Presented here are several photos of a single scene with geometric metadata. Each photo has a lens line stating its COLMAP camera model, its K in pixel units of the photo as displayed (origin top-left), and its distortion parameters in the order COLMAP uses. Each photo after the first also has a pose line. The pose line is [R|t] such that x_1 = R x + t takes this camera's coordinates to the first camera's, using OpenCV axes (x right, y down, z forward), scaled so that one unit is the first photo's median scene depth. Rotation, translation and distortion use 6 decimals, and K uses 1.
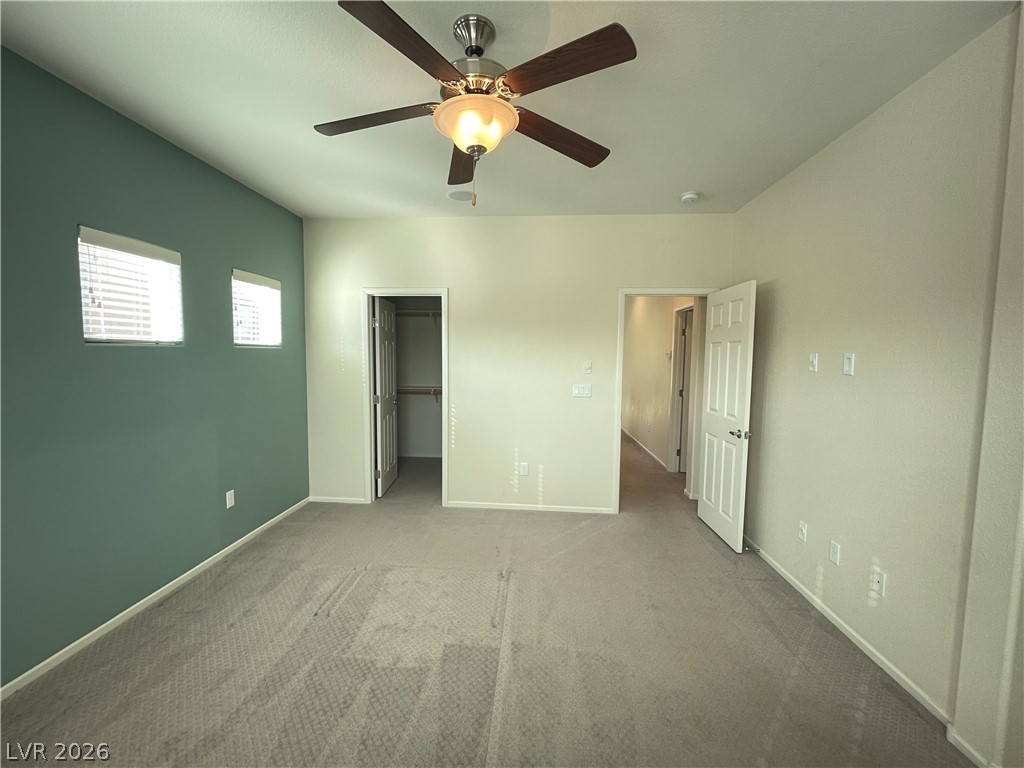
lens RADIAL K [[422.8, 0, 510.7], [0, 422.8, 383.2], [0, 0, 1]] dist [0.000802, 0.000186]
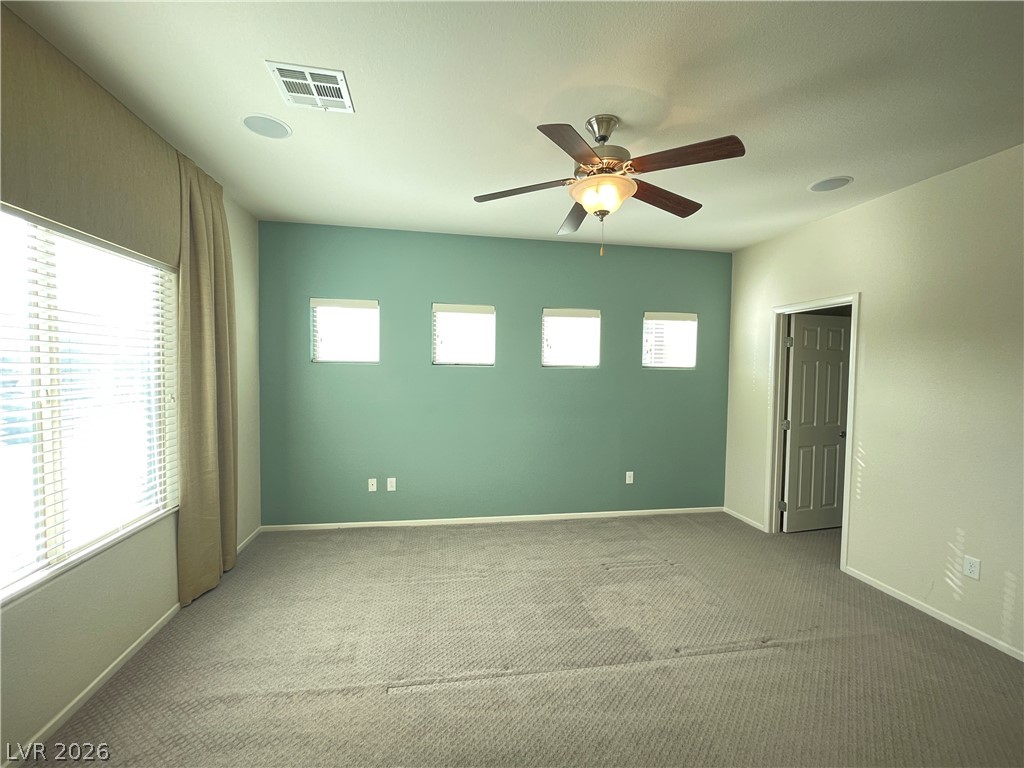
lens RADIAL K [[429.8, 0, 512.0], [0, 429.8, 384.0], [0, 0, 1]] dist [-0.001974, -0.000226]
pose [[0.254987, 0.030914, -0.966450, 0.595132], [-0.079652, 0.996763, 0.010868, -0.017798], [0.963658, 0.074209, 0.256624, 0.241905]]
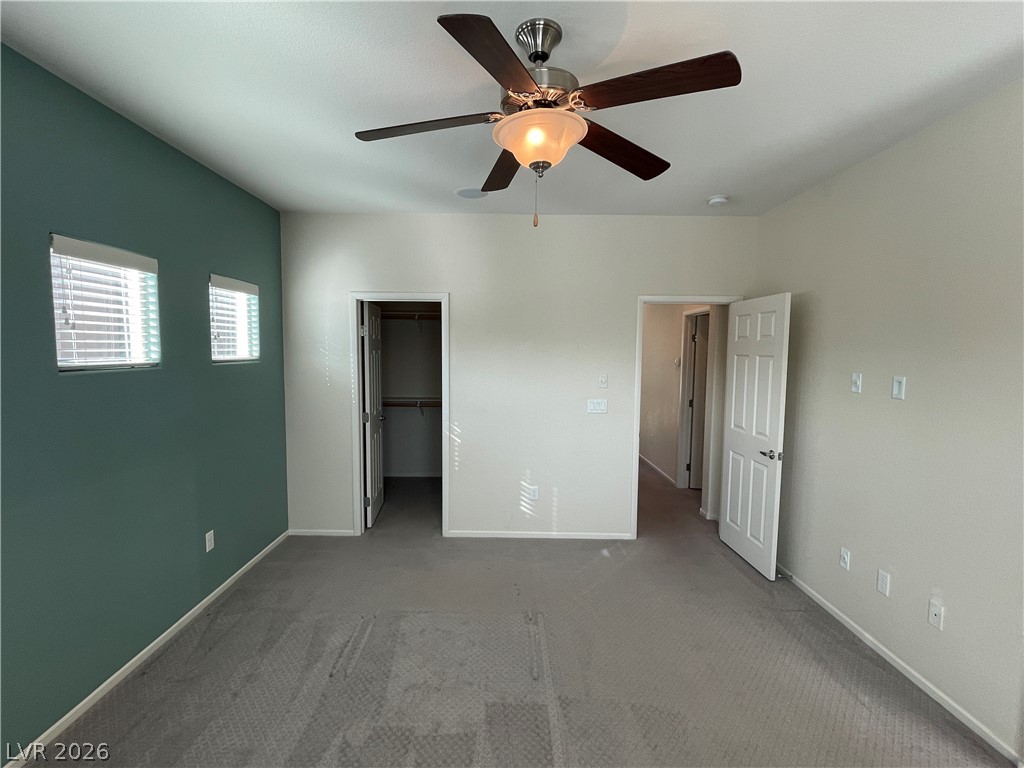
lens RADIAL K [[469.7, 0, 512.0], [0, 469.7, 384.0], [0, 0, 1]] dist [0.000883, 0.000110]
pose [[0.997210, -0.006447, 0.074363, -0.117600], [0.006105, 0.999970, 0.004828, -0.047578], [-0.074392, -0.004360, 0.997220, -0.000514]]
